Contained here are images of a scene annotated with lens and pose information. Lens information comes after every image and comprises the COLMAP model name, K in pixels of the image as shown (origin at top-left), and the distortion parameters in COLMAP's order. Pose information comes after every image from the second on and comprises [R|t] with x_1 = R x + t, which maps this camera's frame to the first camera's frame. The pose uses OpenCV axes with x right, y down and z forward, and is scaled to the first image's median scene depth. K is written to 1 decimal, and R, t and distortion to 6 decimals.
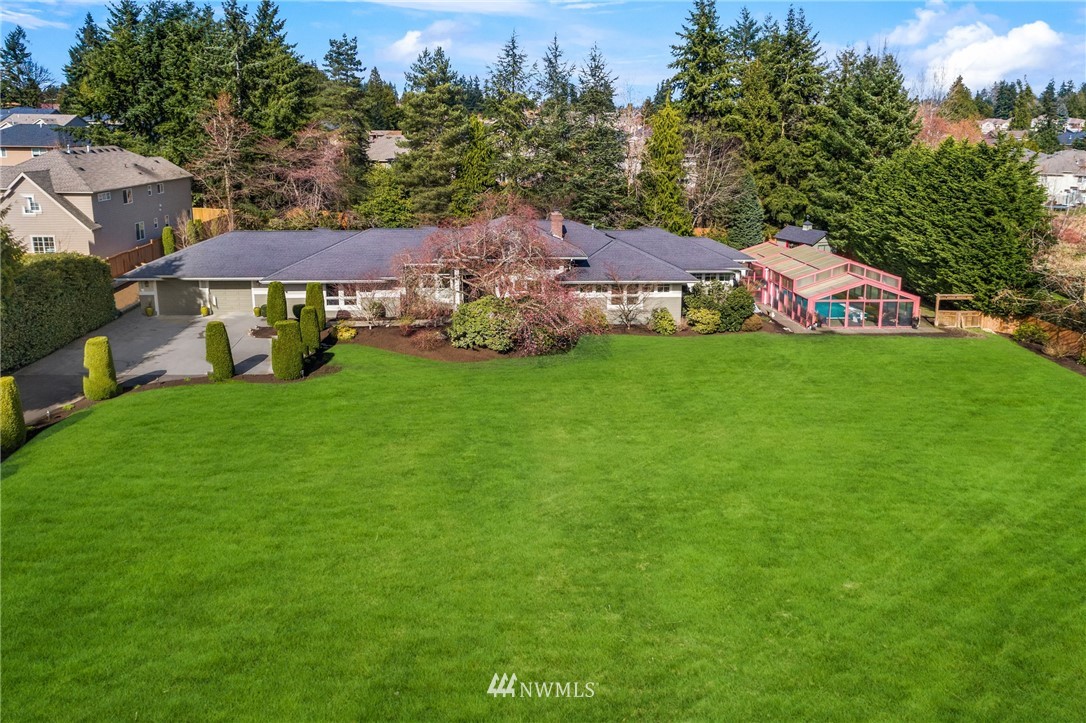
lens RADIAL K [[682.3, 0, 543.0], [0, 682.3, 361.5], [0, 0, 1]] dist [0.000382, 0.002917]
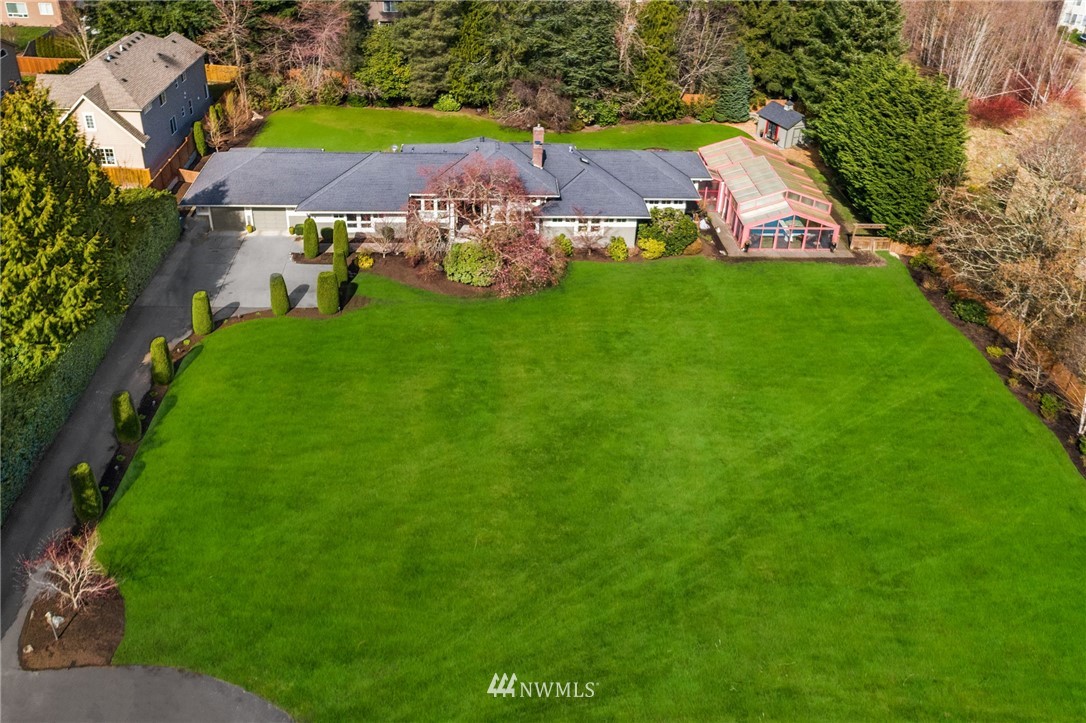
lens RADIAL K [[682.3, 0, 543.0], [0, 682.3, 361.5], [0, 0, 1]] dist [0.000382, 0.002917]
pose [[0.998665, 0.048877, 0.016687, 0.025379], [-0.051572, 0.961078, 0.271422, -0.168355], [-0.002771, -0.271920, 0.962316, -0.218633]]
